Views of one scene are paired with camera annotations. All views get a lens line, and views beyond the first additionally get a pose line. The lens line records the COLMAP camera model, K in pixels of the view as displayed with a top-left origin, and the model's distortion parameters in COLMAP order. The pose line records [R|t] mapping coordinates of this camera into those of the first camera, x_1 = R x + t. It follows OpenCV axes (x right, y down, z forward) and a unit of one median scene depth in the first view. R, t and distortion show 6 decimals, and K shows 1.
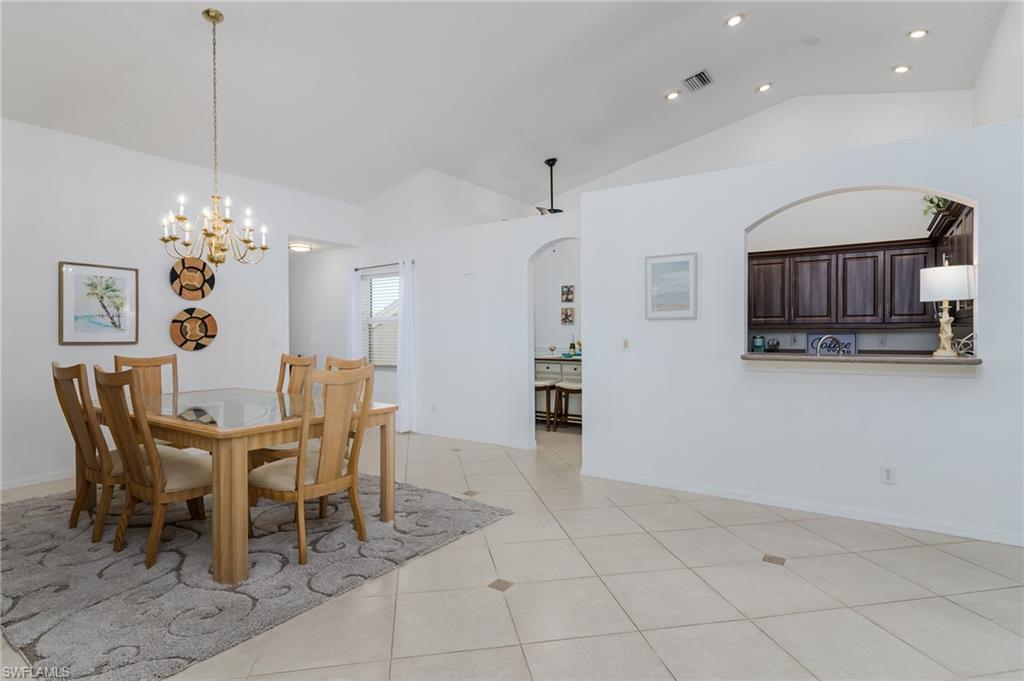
lens RADIAL K [[512.5, 0, 509.8], [0, 512.5, 342.5], [0, 0, 1]] dist [-0.012044, -0.003994]
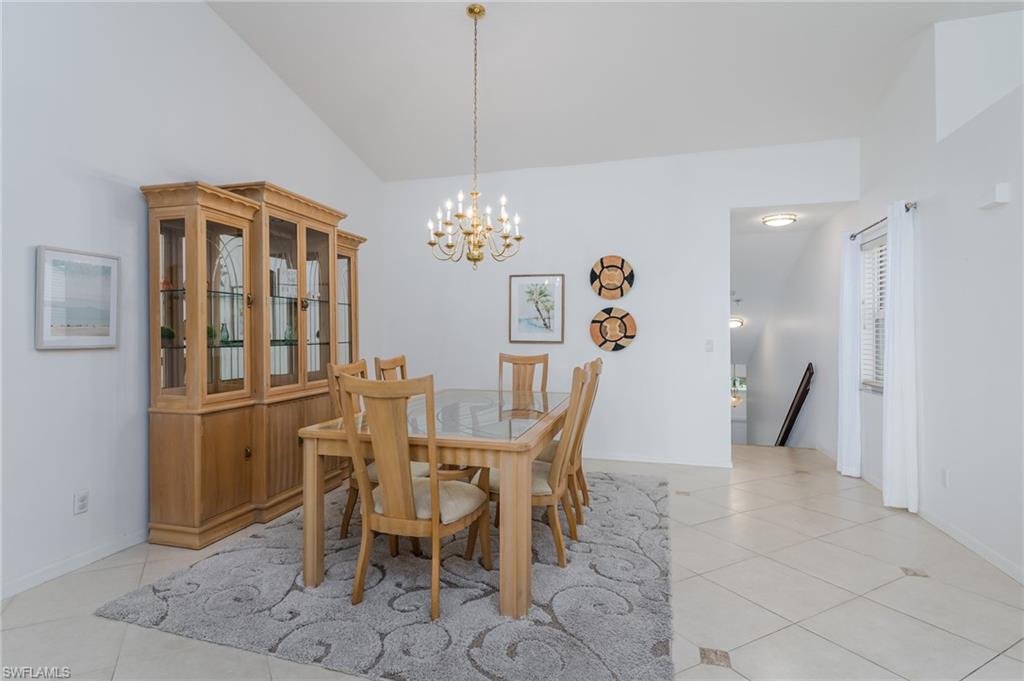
lens RADIAL K [[512.5, 0, 480.0], [0, 512.5, 334.5], [0, 0, 1]] dist [-0.012044, -0.003994]
pose [[0.299024, 0.001881, -0.954244, 0.242551], [-0.019522, 0.999801, -0.004146, -0.007444], [0.954046, 0.019869, 0.299001, 0.481290]]
